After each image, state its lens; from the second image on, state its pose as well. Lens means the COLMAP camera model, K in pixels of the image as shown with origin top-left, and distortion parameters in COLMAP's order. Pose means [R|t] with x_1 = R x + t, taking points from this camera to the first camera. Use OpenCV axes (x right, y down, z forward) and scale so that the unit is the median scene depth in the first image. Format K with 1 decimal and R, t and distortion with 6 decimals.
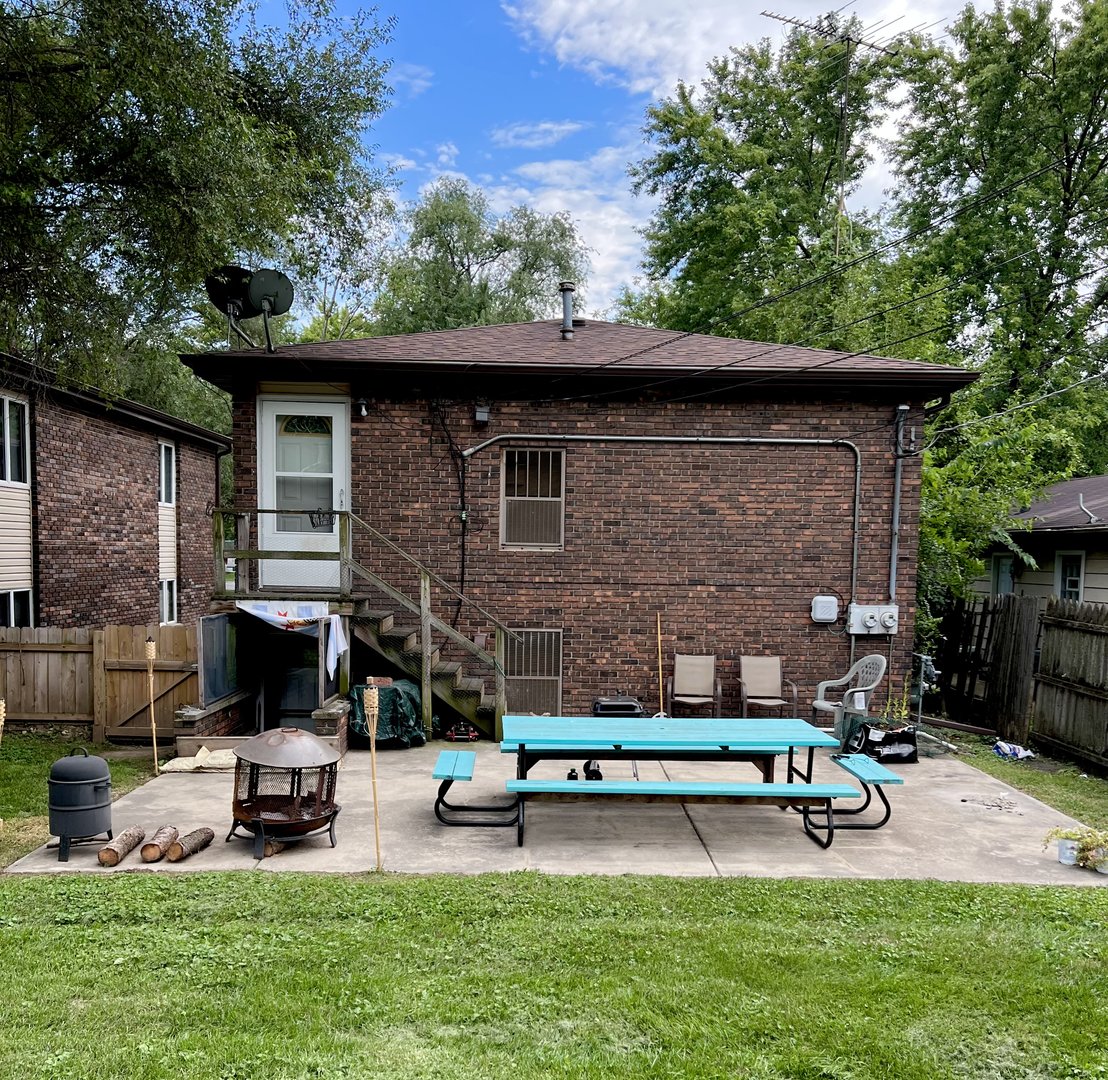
lens RADIAL K [[991.9, 0, 554.1], [0, 991.9, 542.1], [0, 0, 1]] dist [0.000085, -0.000007]
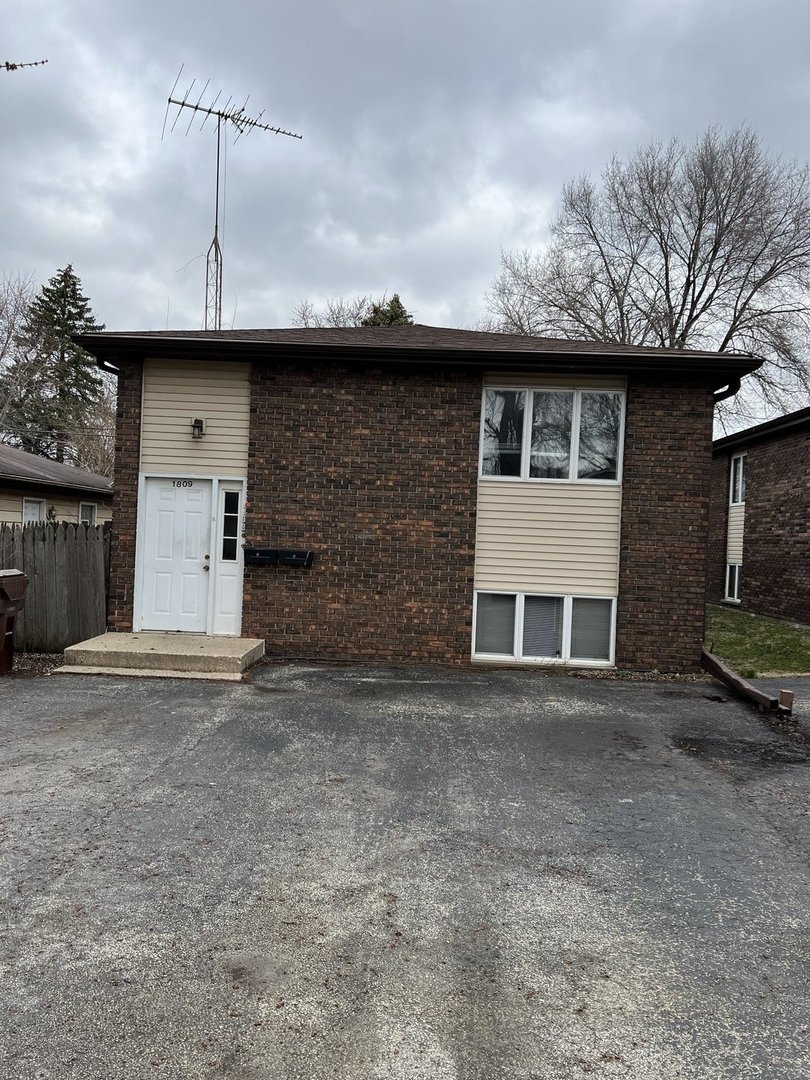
lens RADIAL K [[815.2, 0, 404.8], [0, 815.2, 541.7], [0, 0, 1]] dist [0.001252, 0.000246]
pose [[-0.998442, -0.044522, 0.033621, -0.010783], [-0.044933, 0.998923, -0.011562, 0.043426], [-0.033071, -0.013054, -0.999368, 2.069495]]
